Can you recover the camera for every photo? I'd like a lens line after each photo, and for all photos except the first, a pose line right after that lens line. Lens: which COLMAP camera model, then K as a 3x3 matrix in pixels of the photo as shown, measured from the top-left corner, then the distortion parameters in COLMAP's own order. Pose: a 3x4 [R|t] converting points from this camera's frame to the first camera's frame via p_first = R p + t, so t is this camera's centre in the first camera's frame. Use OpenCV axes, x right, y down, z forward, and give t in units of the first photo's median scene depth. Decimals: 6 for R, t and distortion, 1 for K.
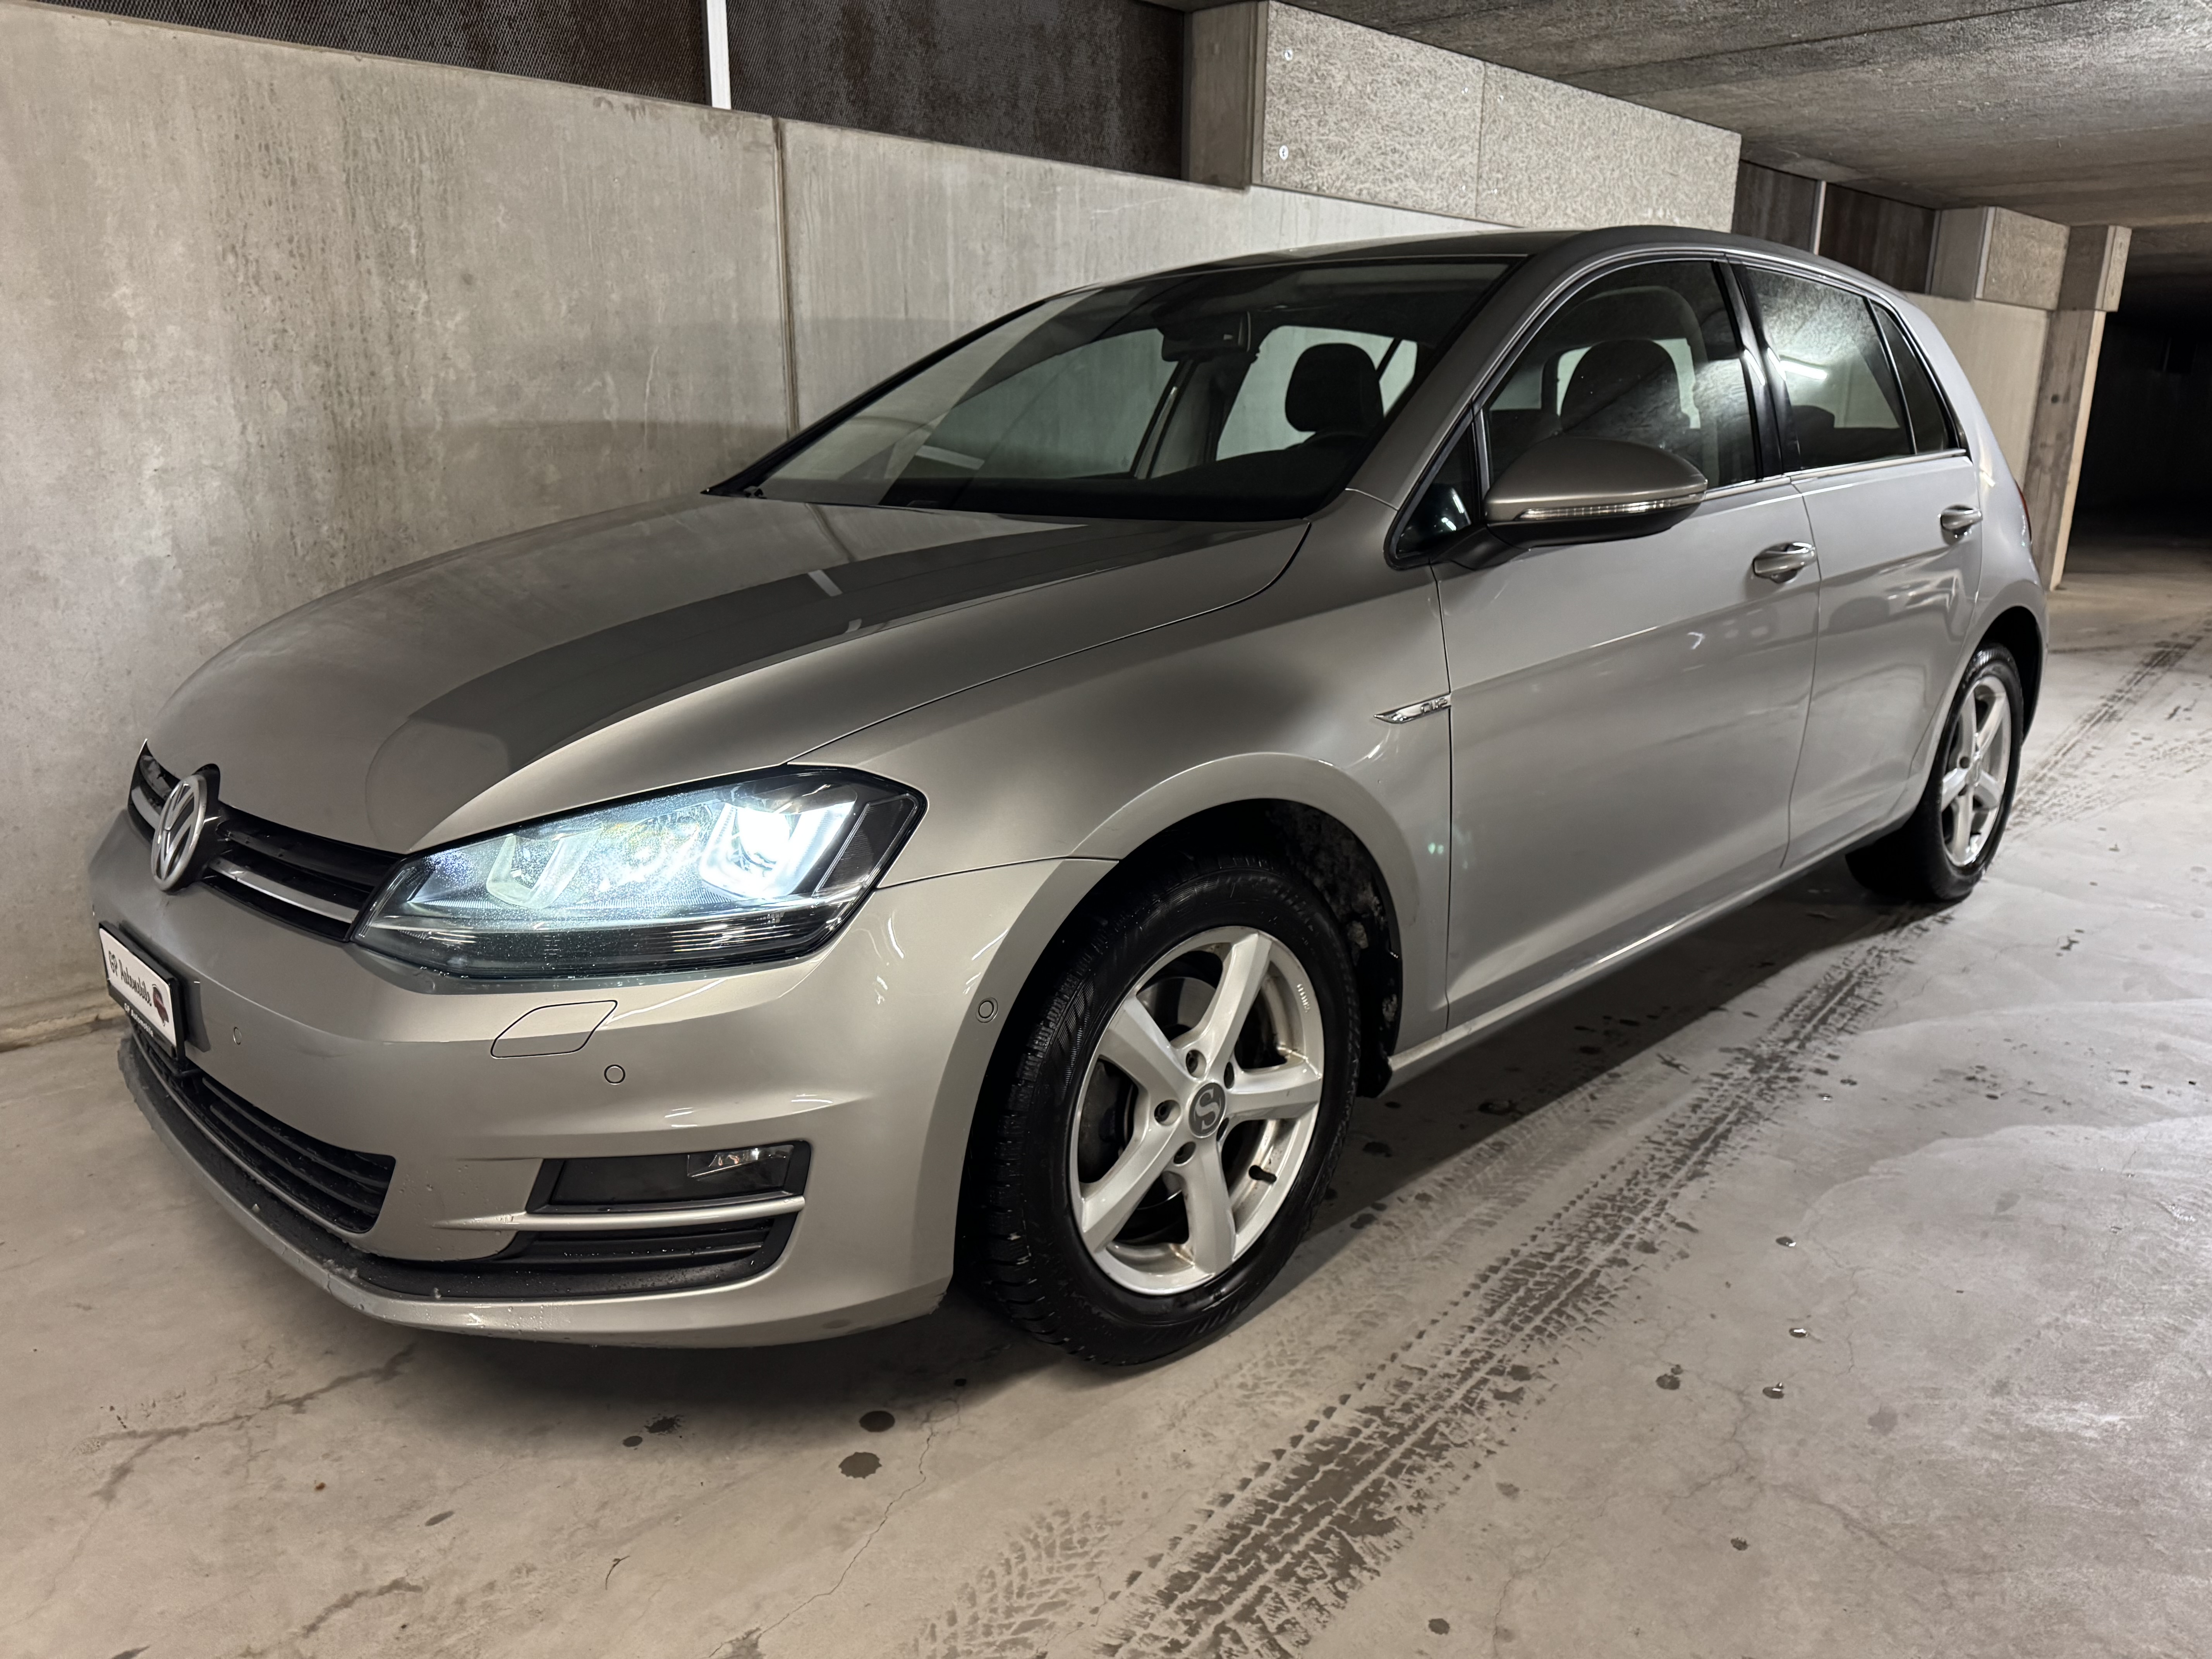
lens RADIAL K [[1574.8, 0, 1108.6], [0, 1574.8, 828.8], [0, 0, 1]] dist [-0.000356, -0.001868]
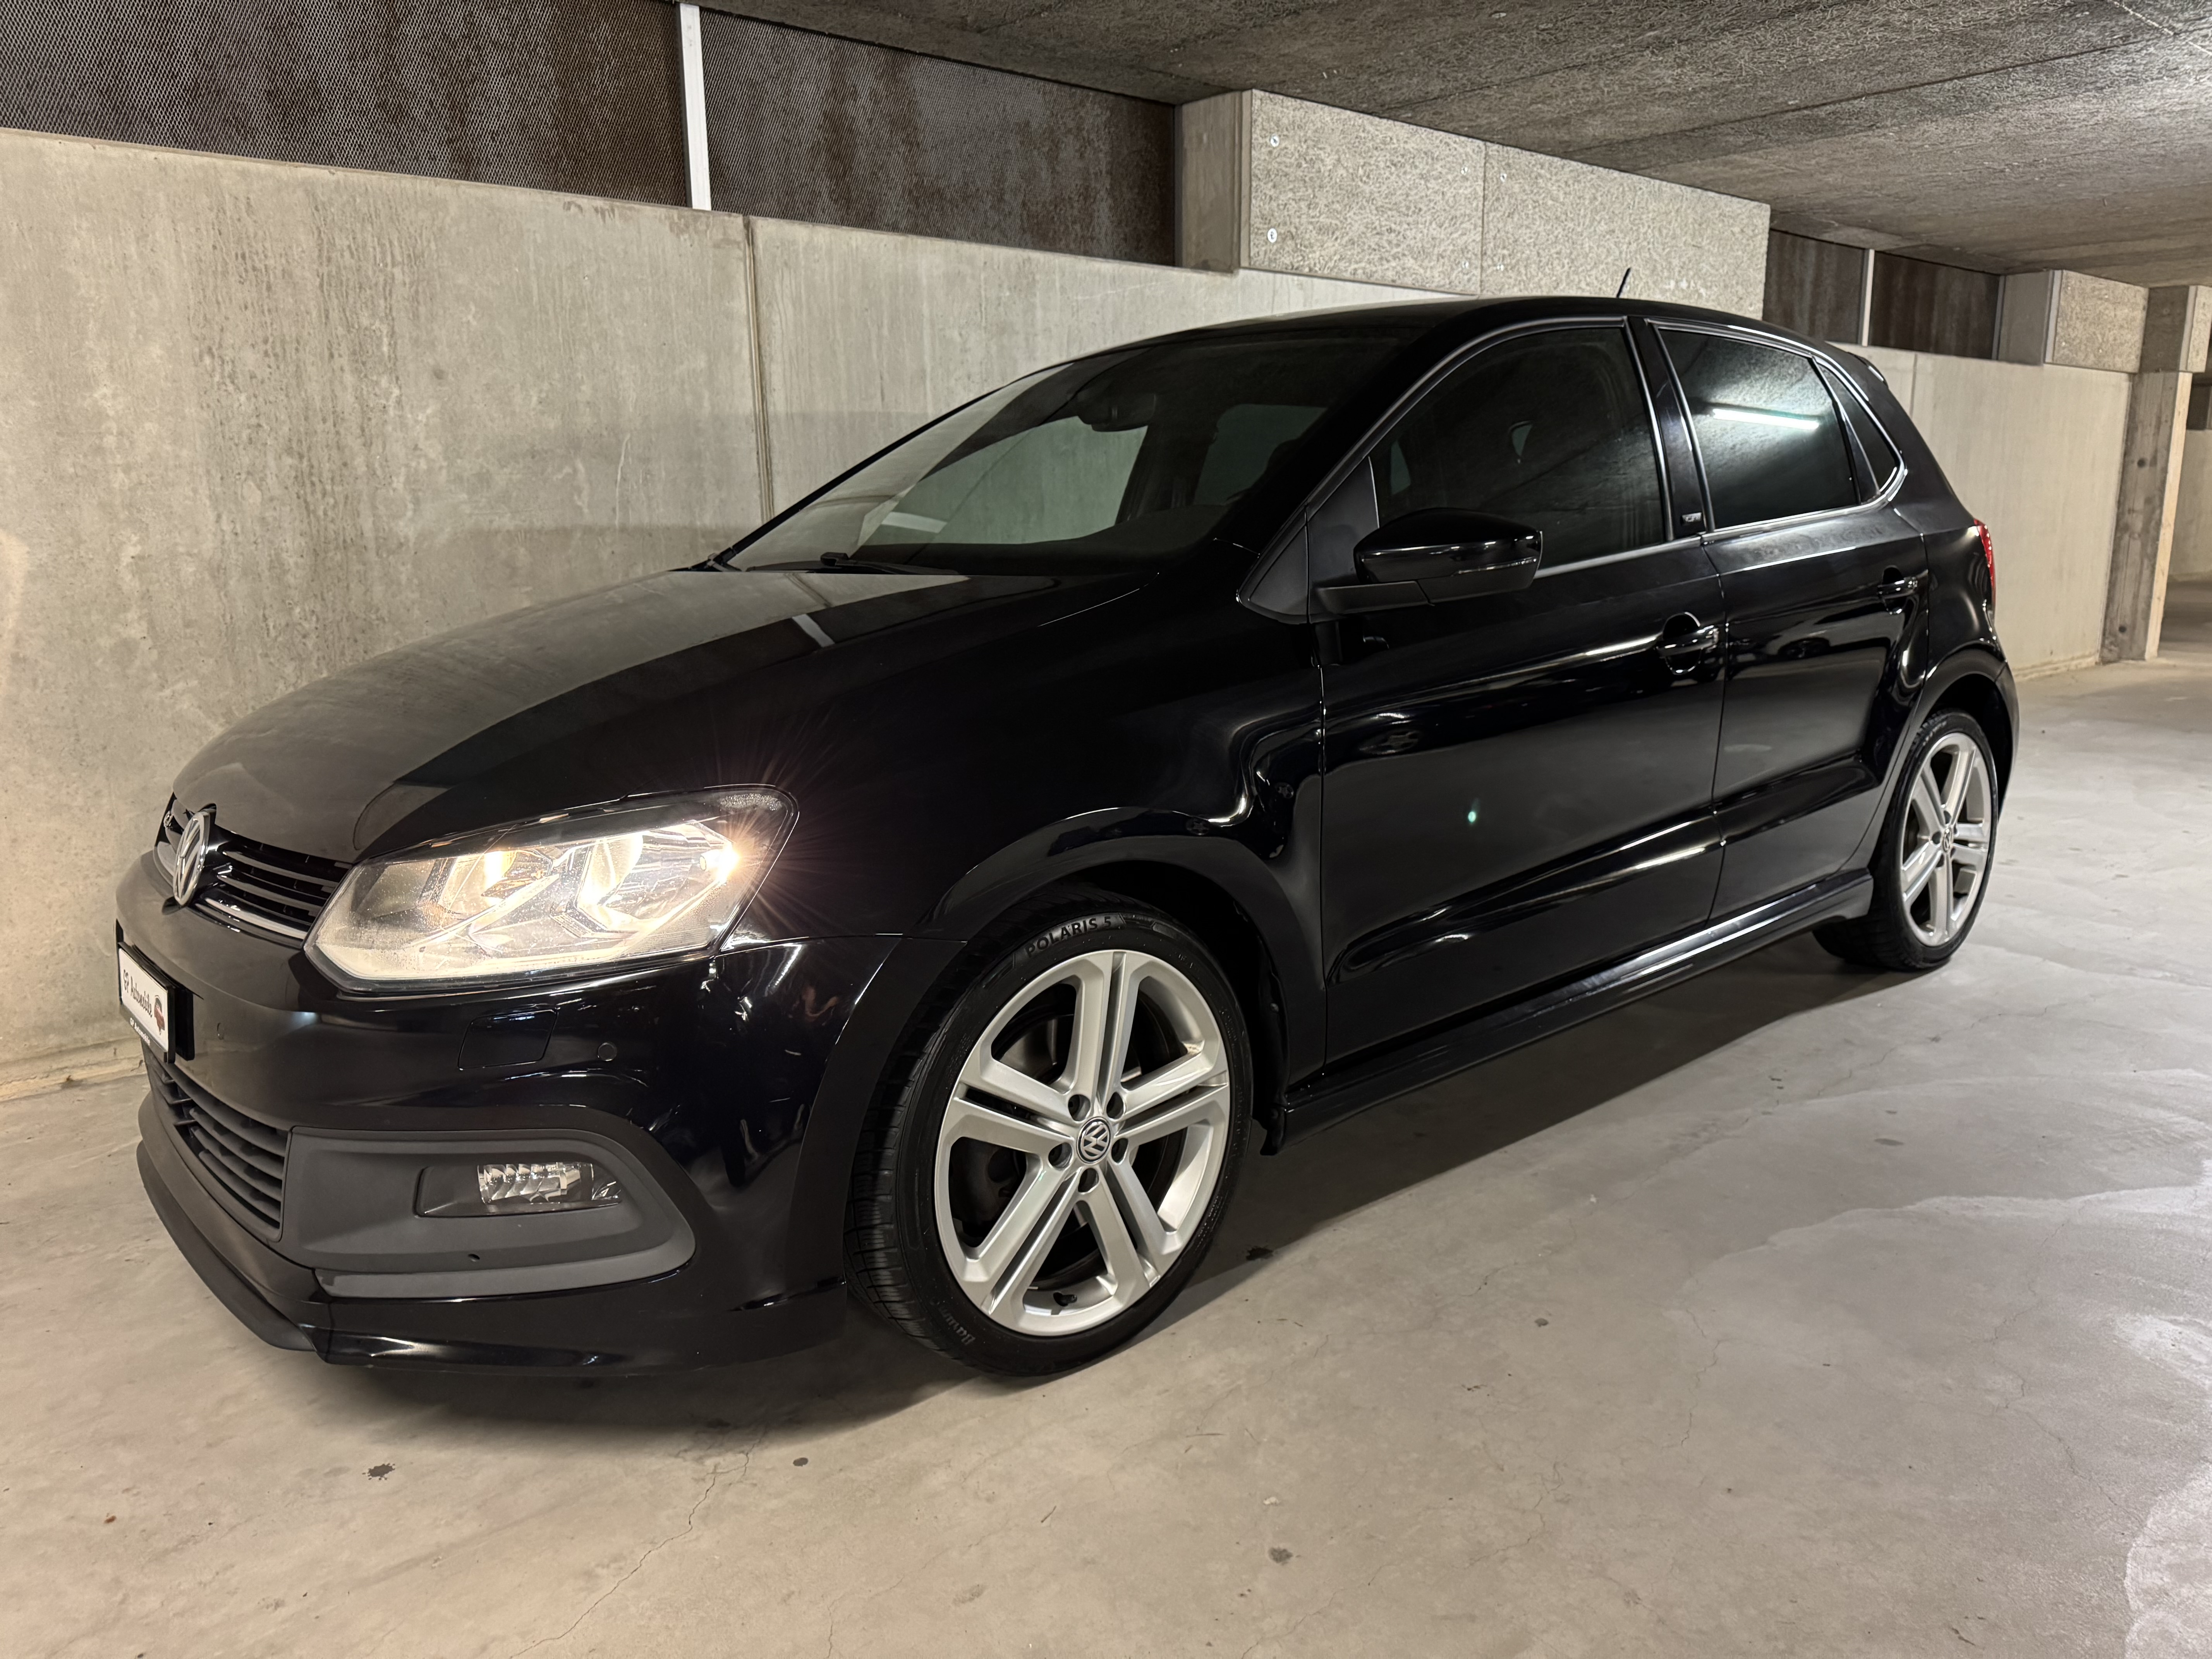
lens RADIAL K [[1574.0, 0, 1101.4], [0, 1574.0, 828.6], [0, 0, 1]] dist [0.005312, -0.008442]
pose [[0.997156, -0.007195, -0.075016, 0.094220], [0.002899, 0.998358, -0.057209, 0.013081], [0.075305, 0.056829, 0.995540, 0.002640]]
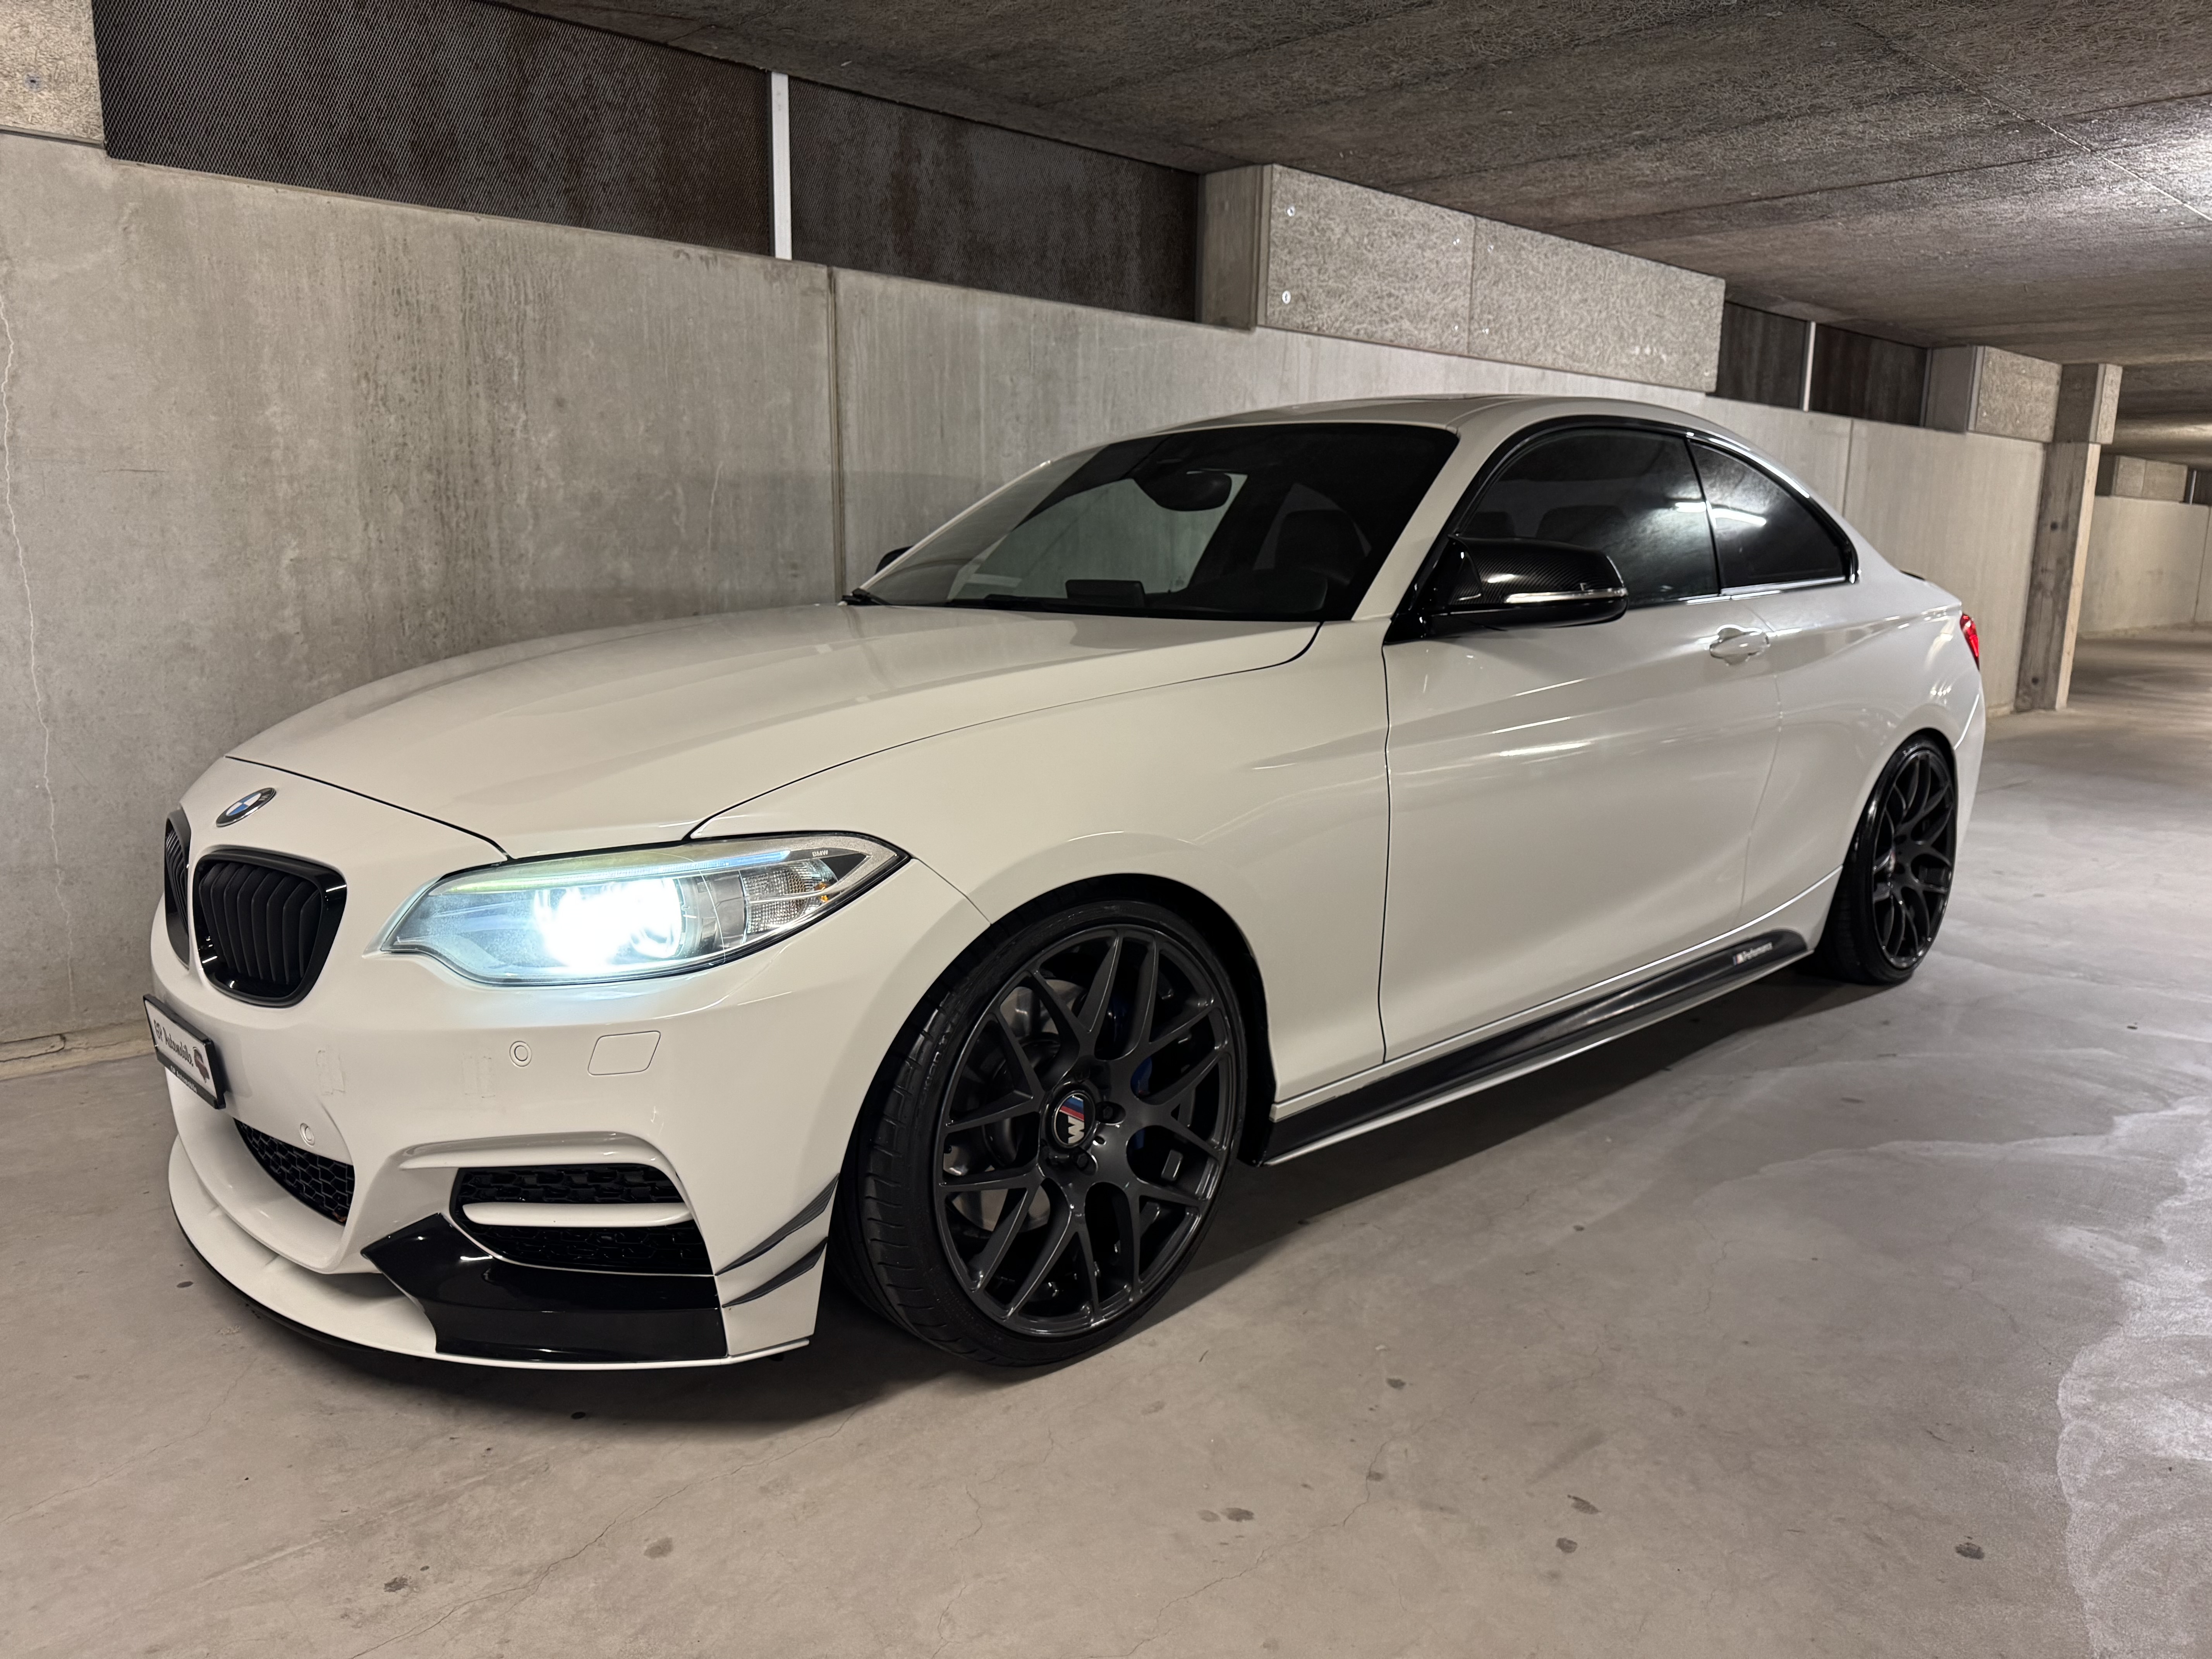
lens RADIAL K [[1572.9, 0, 1106.0], [0, 1572.9, 829.5], [0, 0, 1]] dist [0.009502, -0.014666]
pose [[0.999487, 0.012114, -0.029643, 0.027041], [-0.014363, 0.996936, -0.076887, 0.040198], [0.028621, 0.077273, 0.996599, -0.100517]]
